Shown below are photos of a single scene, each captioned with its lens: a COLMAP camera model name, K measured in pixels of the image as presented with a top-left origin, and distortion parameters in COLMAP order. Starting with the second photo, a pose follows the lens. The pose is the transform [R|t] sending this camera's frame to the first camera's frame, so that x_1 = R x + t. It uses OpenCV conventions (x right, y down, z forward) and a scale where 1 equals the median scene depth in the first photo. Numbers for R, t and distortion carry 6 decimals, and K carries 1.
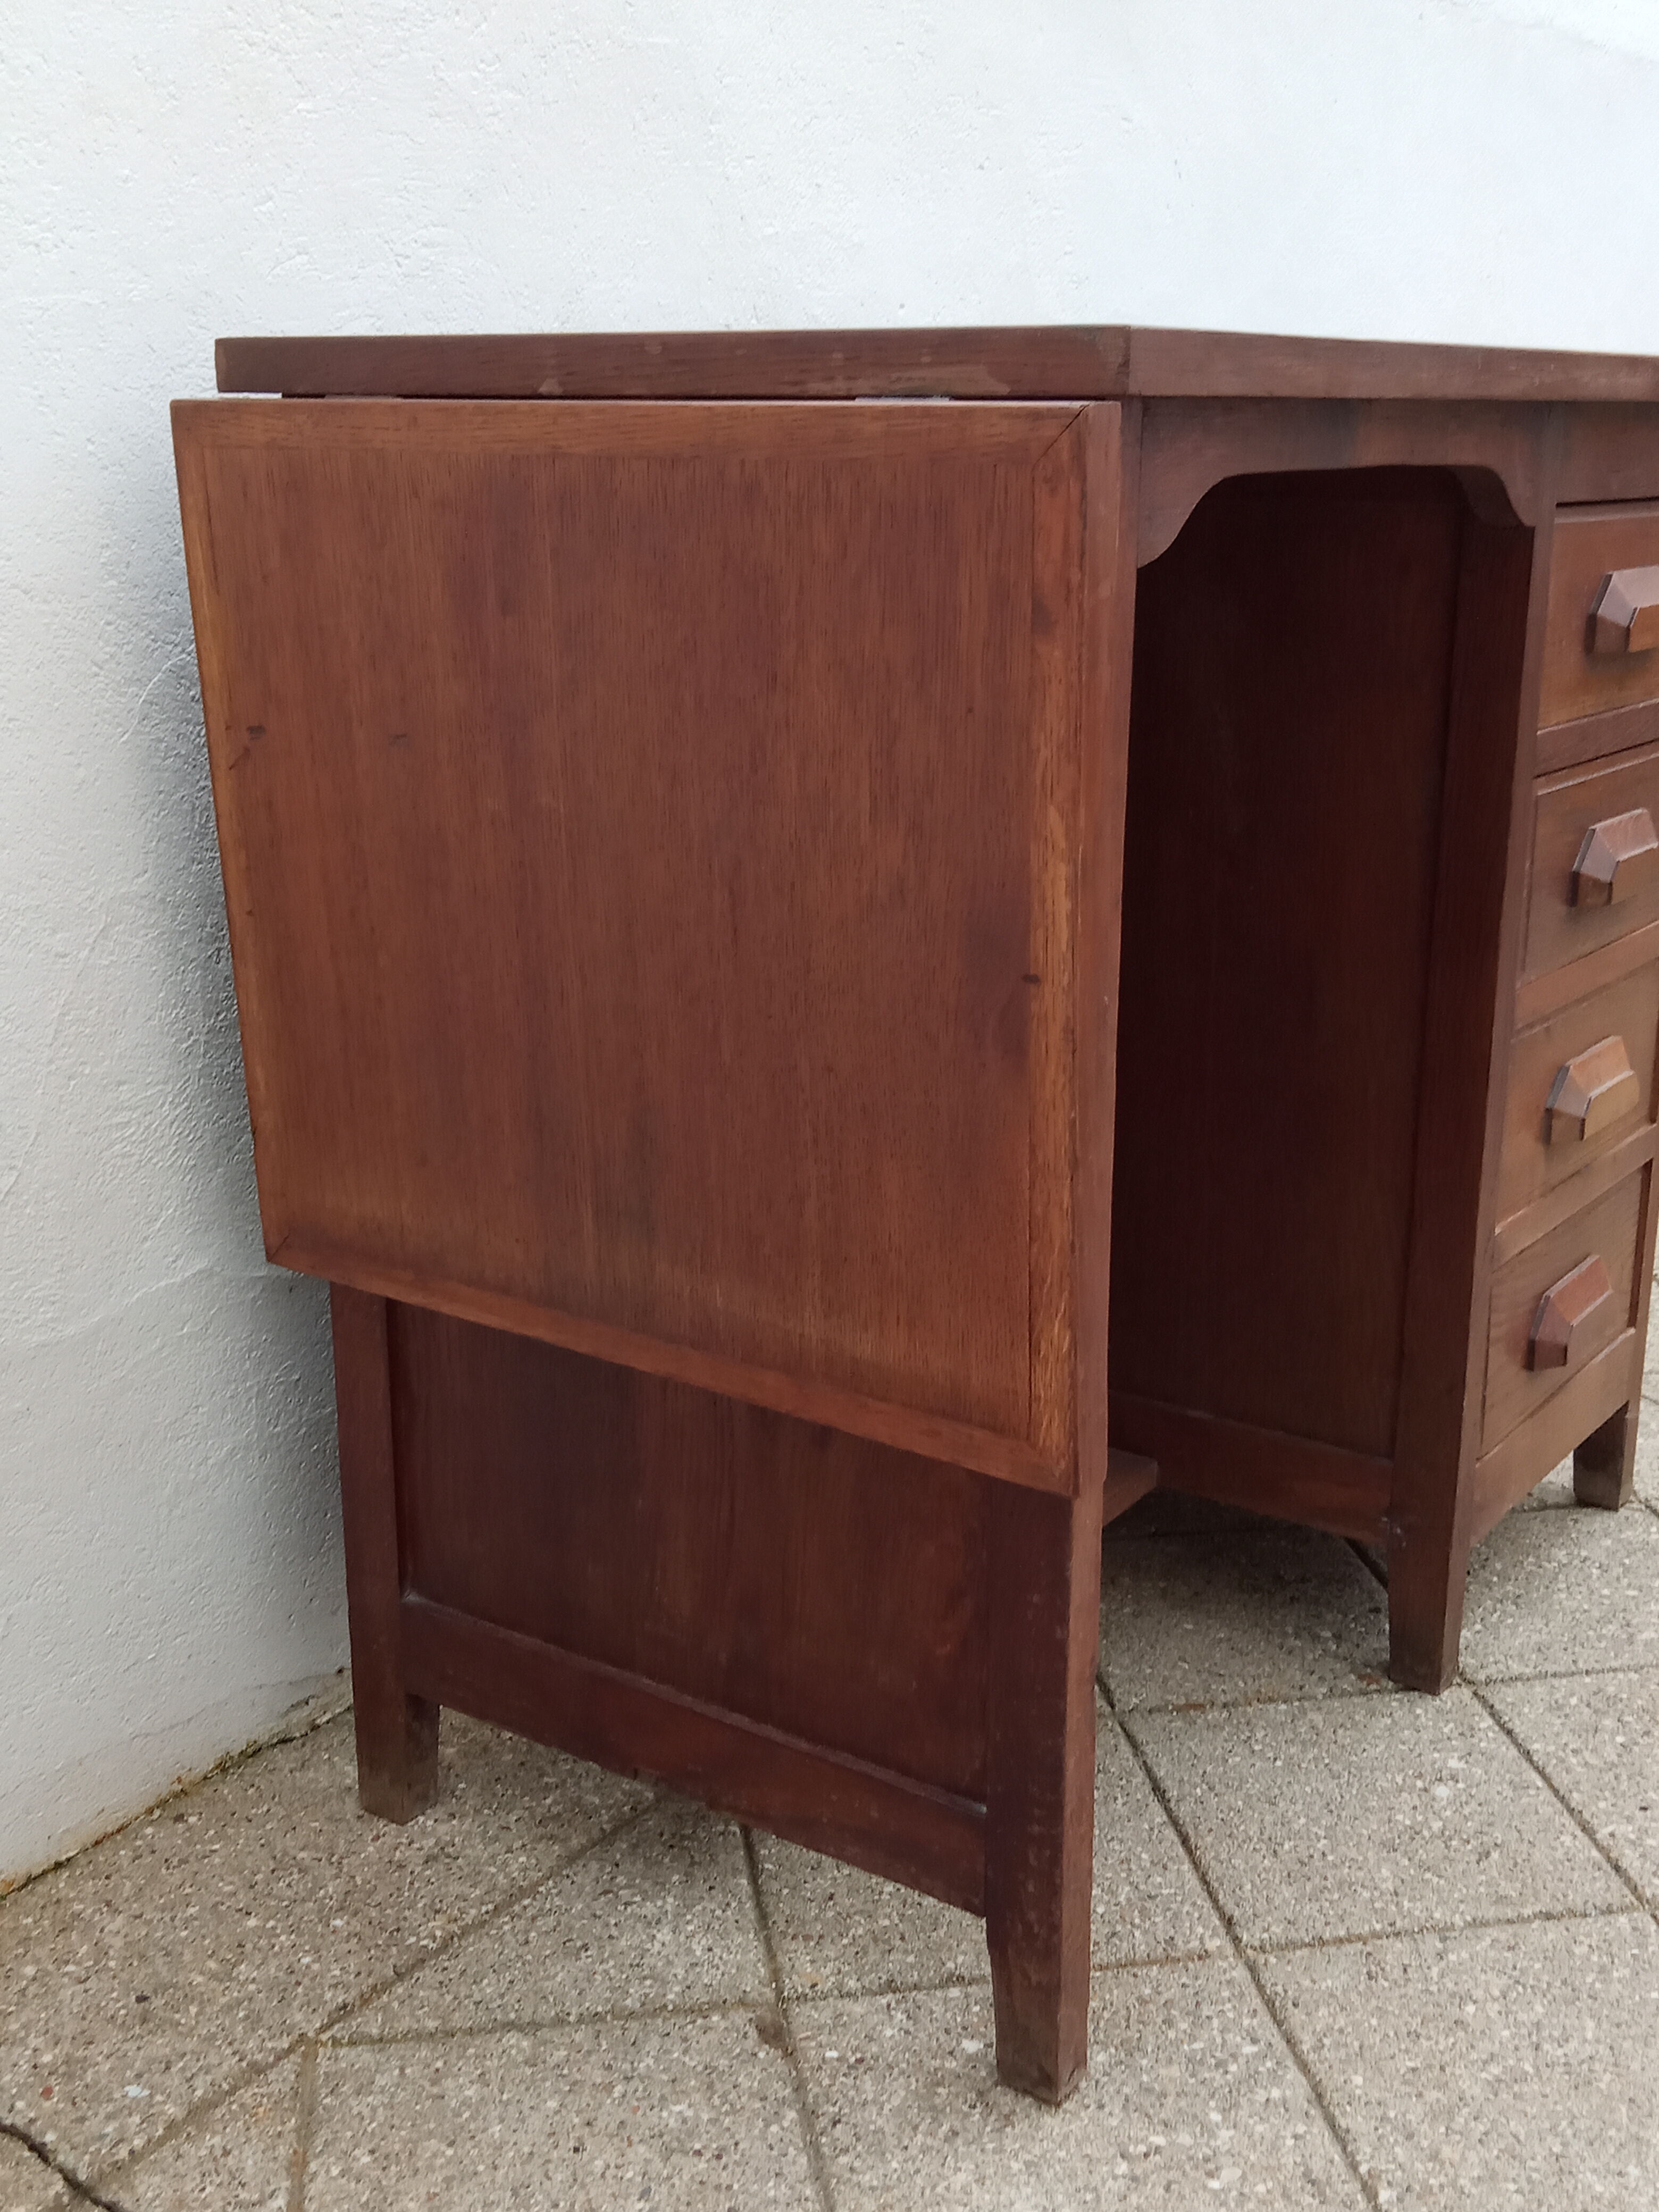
lens RADIAL K [[2424.1, 0, 847.4], [0, 2424.1, 1103.8], [0, 0, 1]] dist [0.048781, -0.046814]
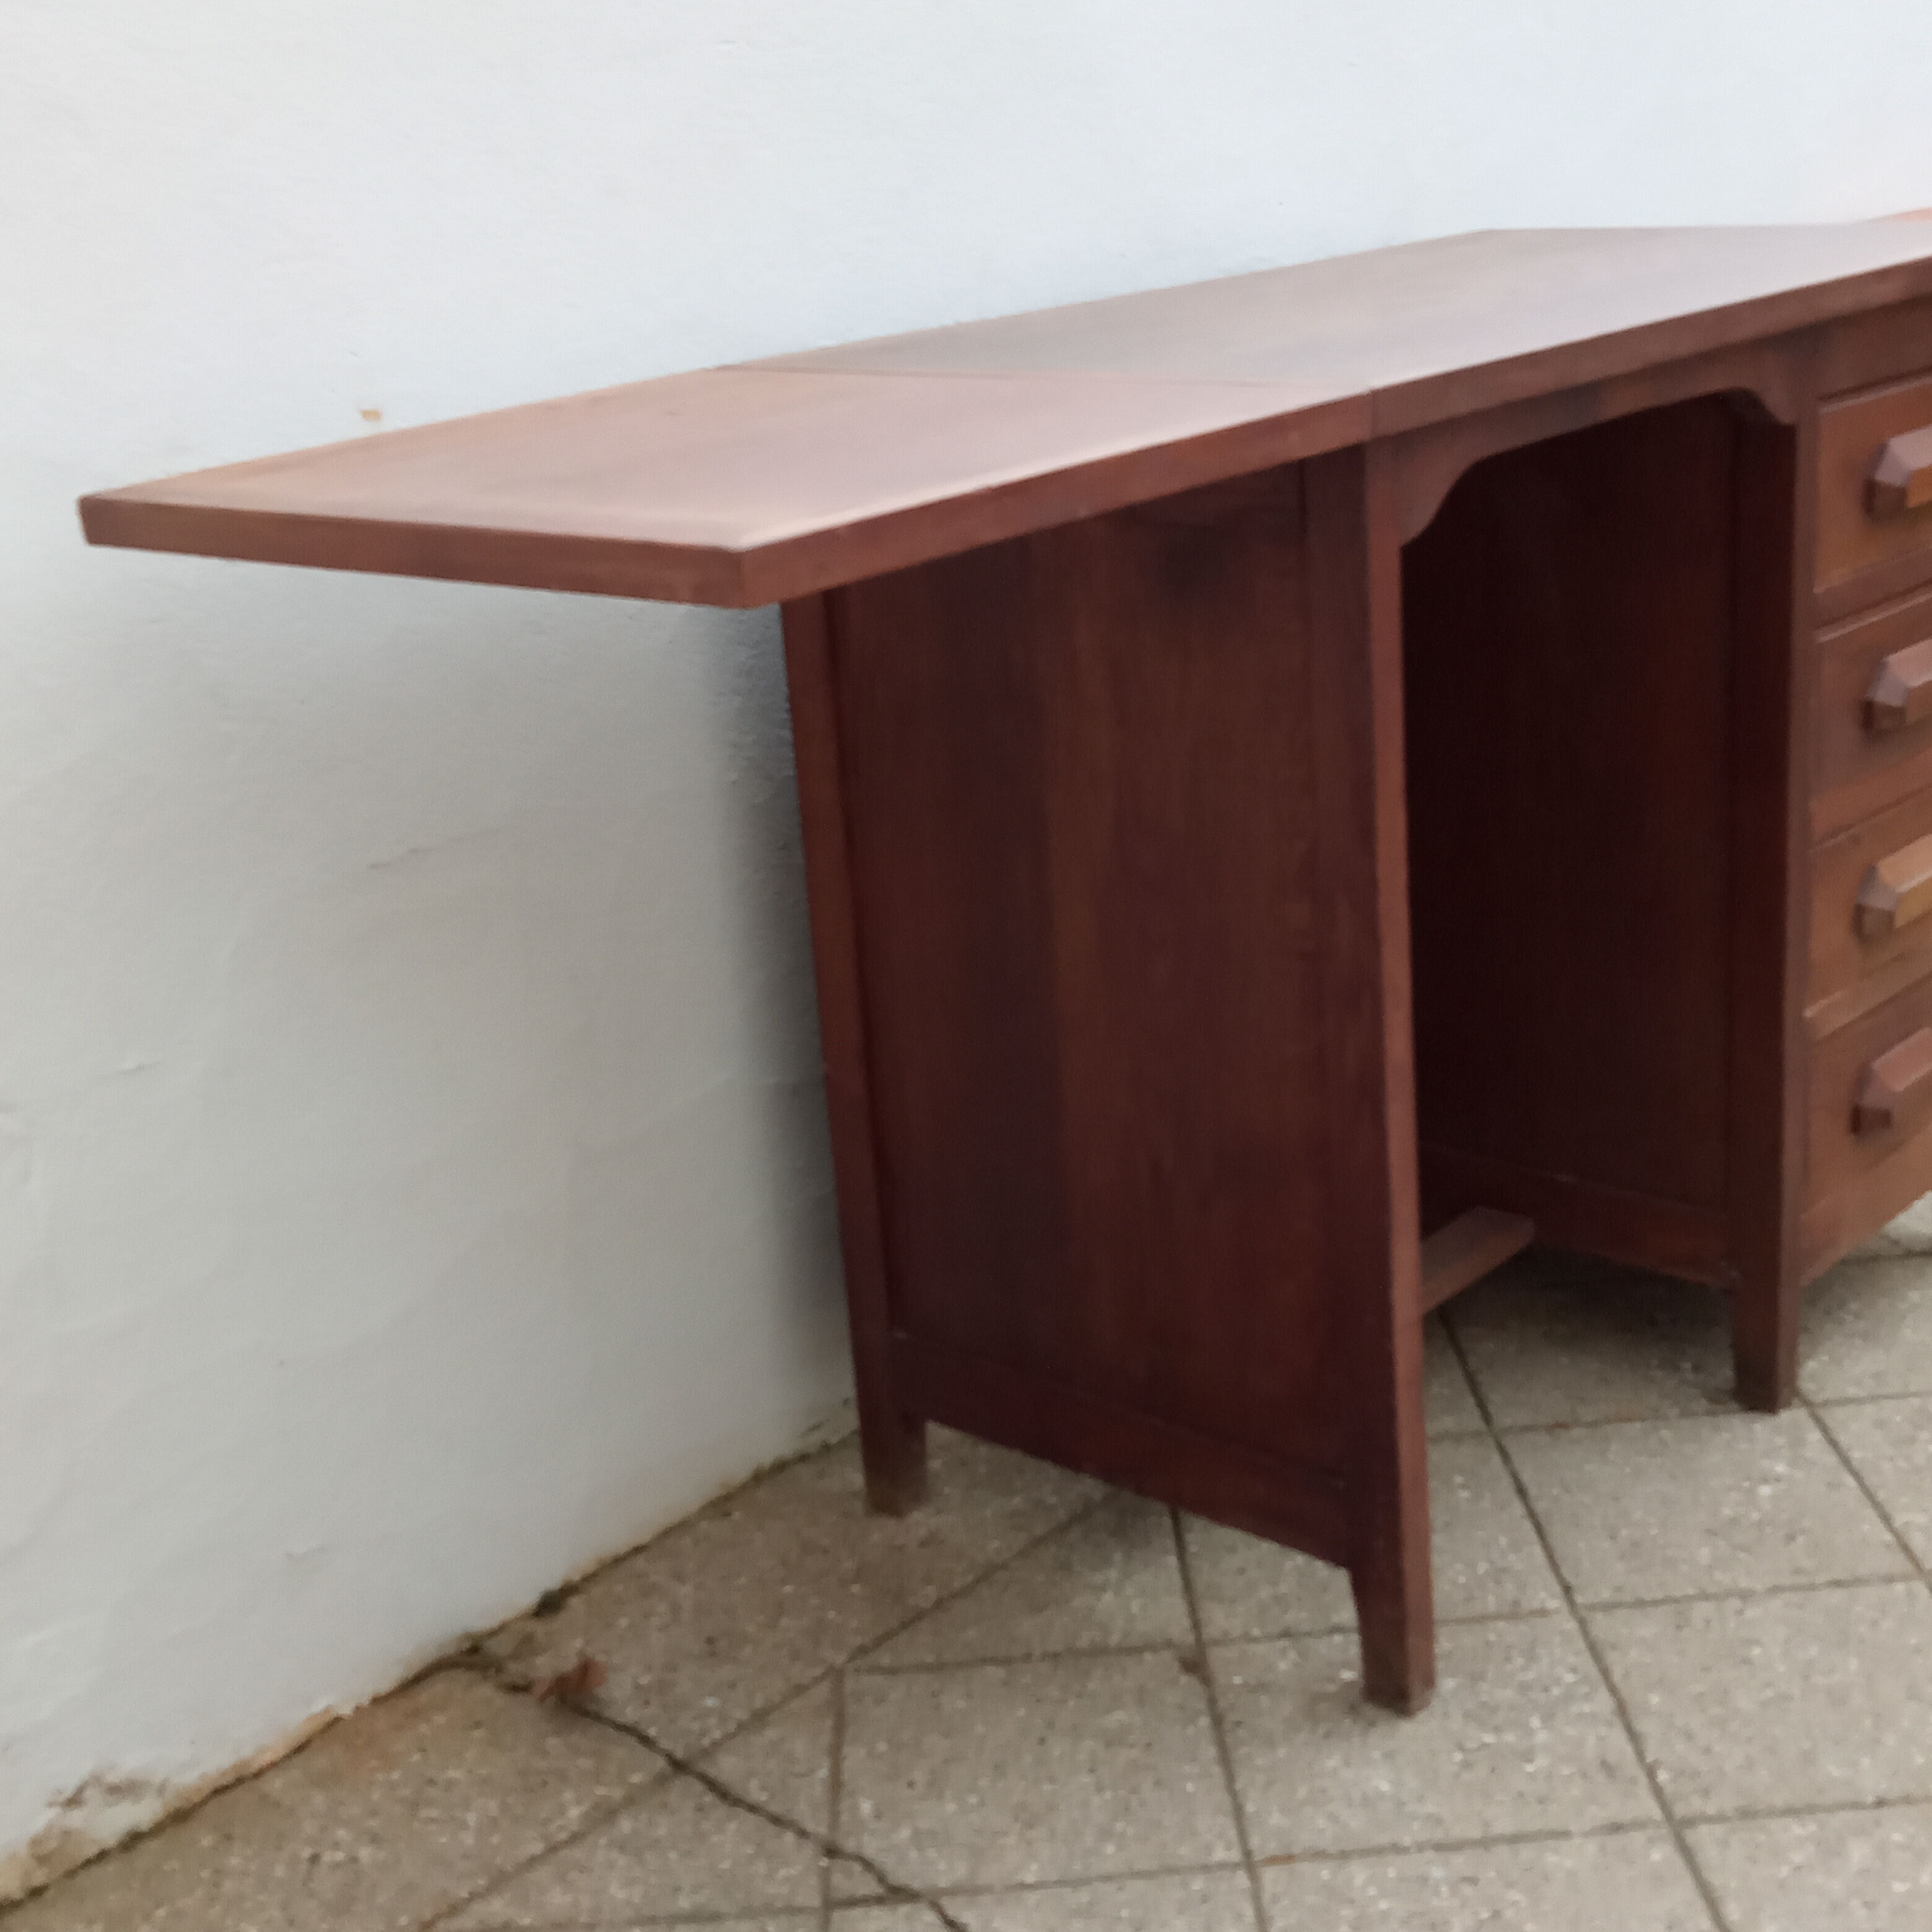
lens RADIAL K [[2724.1, 0, 966.0], [0, 2724.1, 966.0], [0, 0, 1]] dist [0.123916, -0.099129]
pose [[0.988364, -0.035759, -0.147843, 0.074761], [0.042129, 0.998304, 0.040180, -0.046181], [0.146156, -0.045941, 0.988194, -0.405333]]
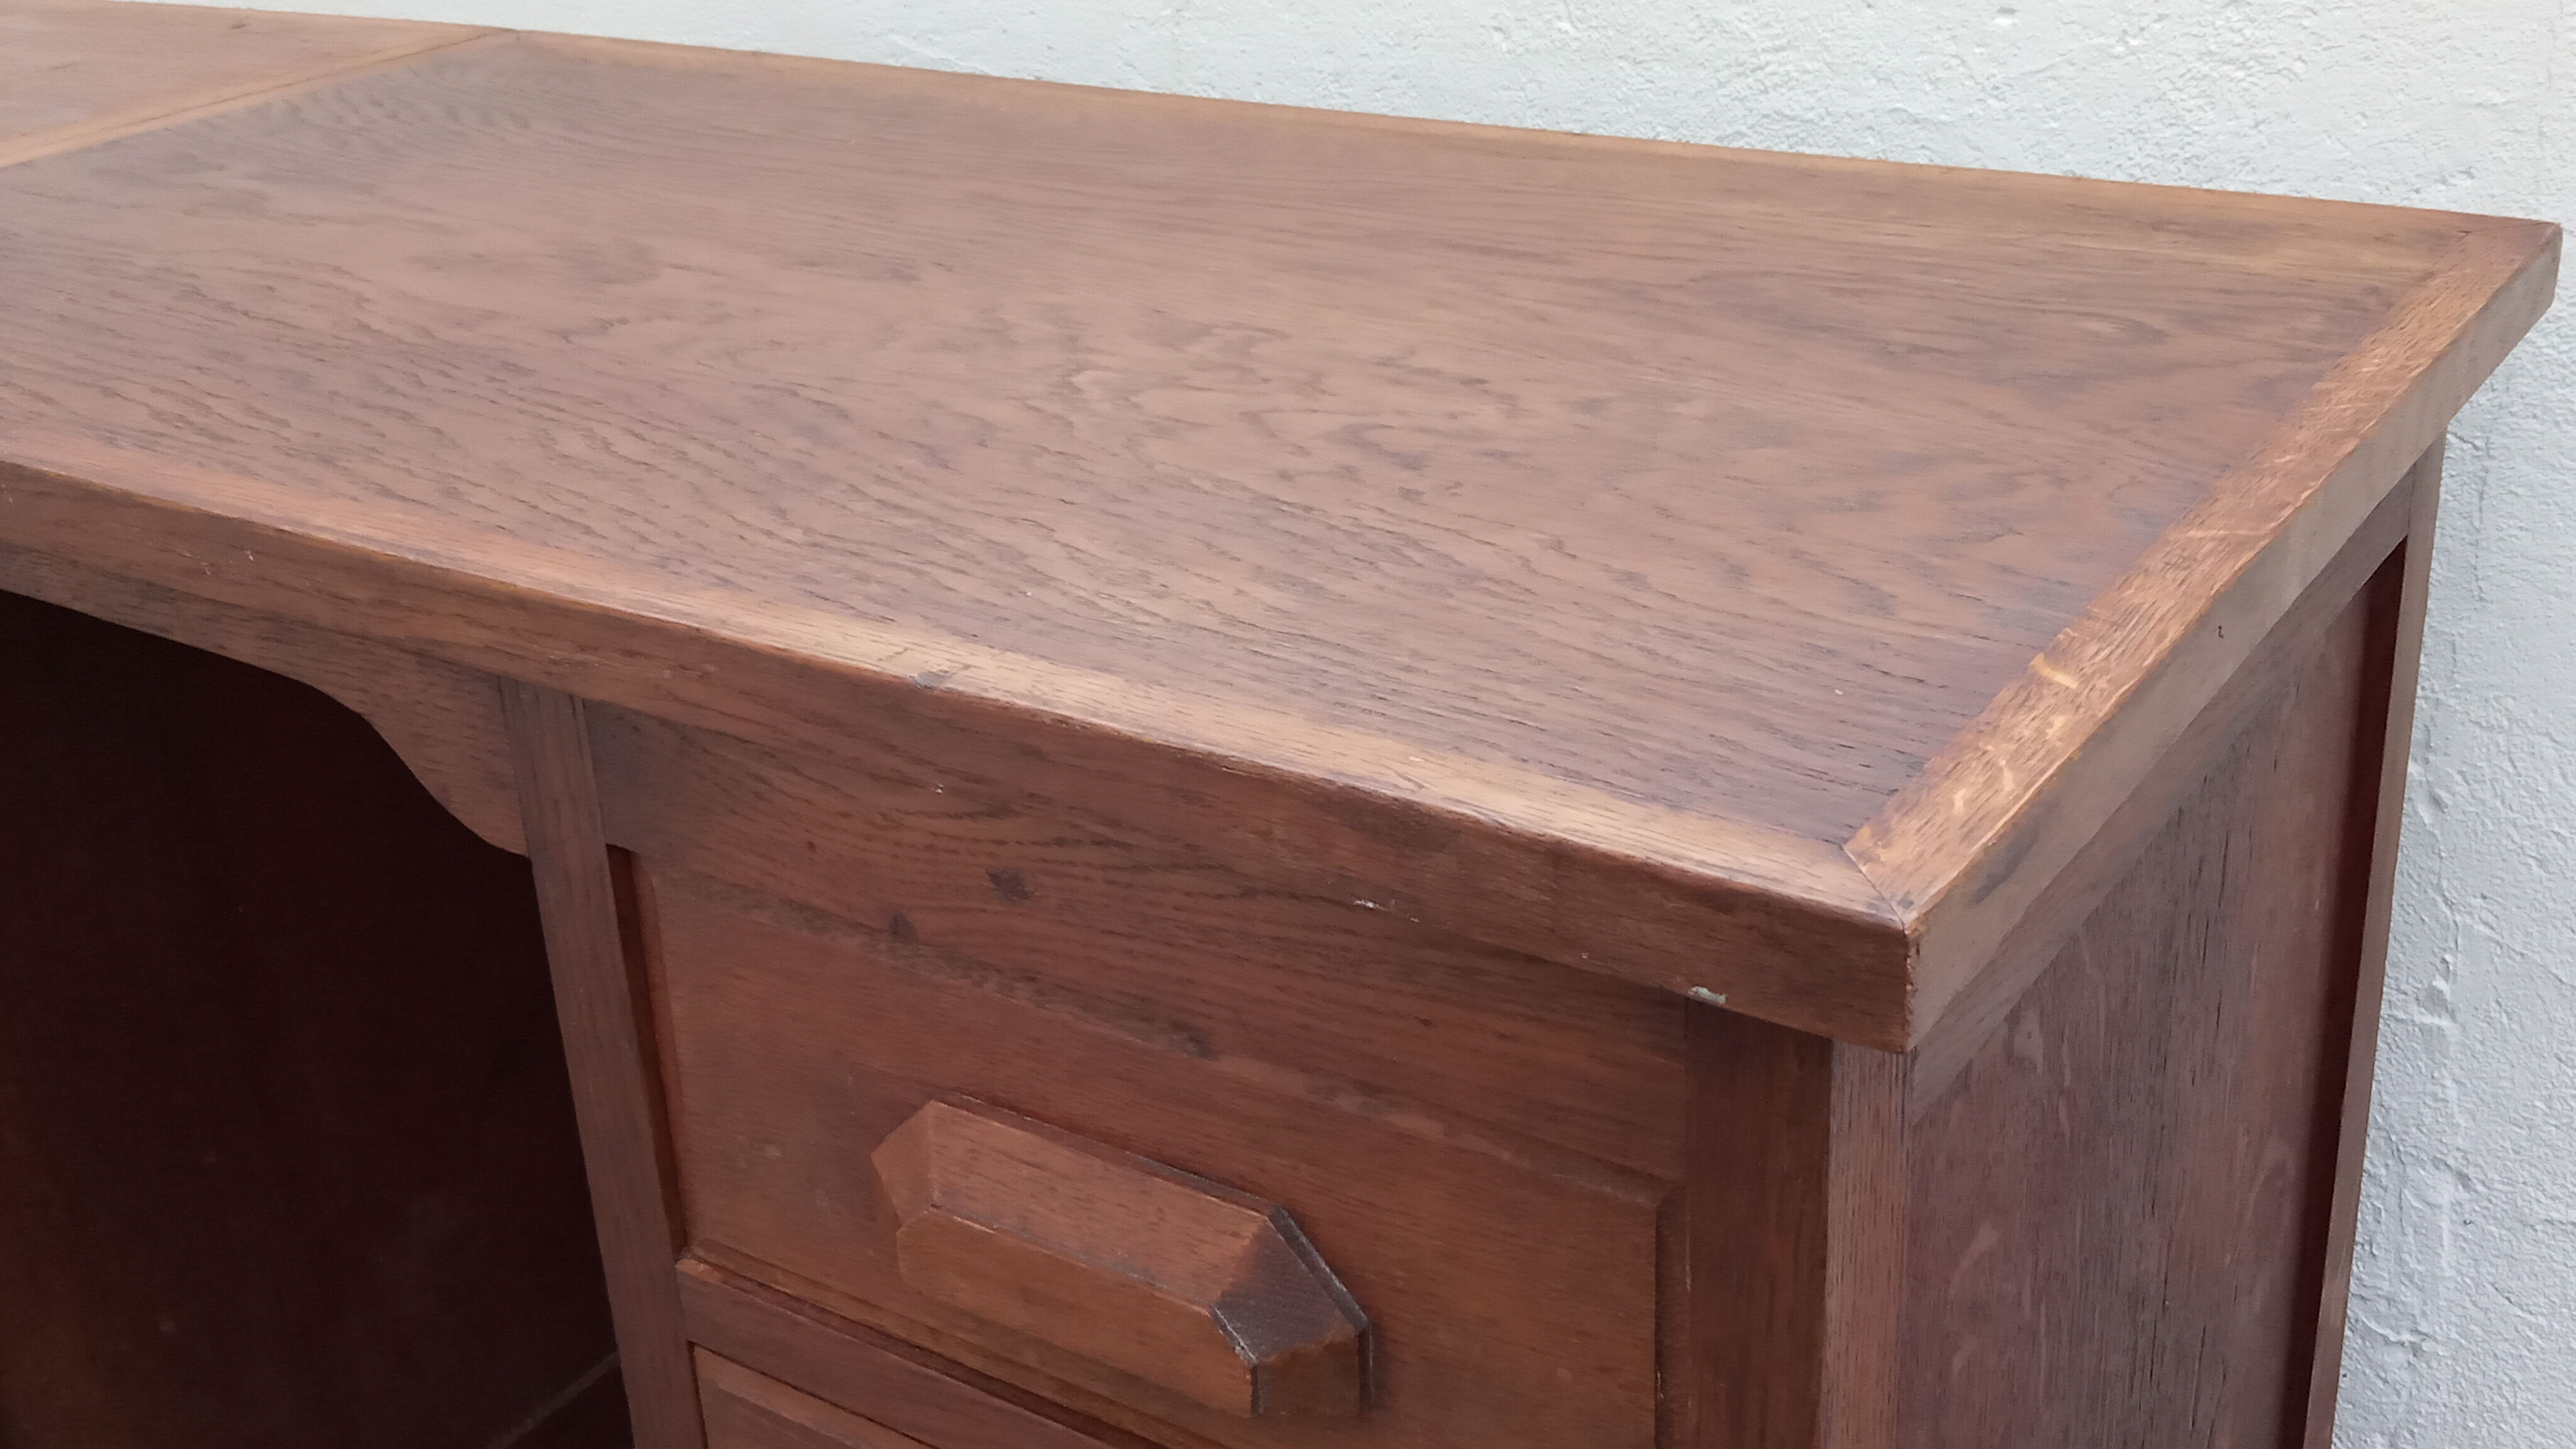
lens RADIAL K [[2811.8, 0, 1285.9], [0, 2811.8, 690.8], [0, 0, 1]] dist [0.103691, -0.288458]
pose [[0.032139, 0.398278, -0.916701, 0.796721], [-0.229753, 0.895558, 0.381037, -0.522268], [0.972718, 0.198368, 0.120288, 1.099095]]
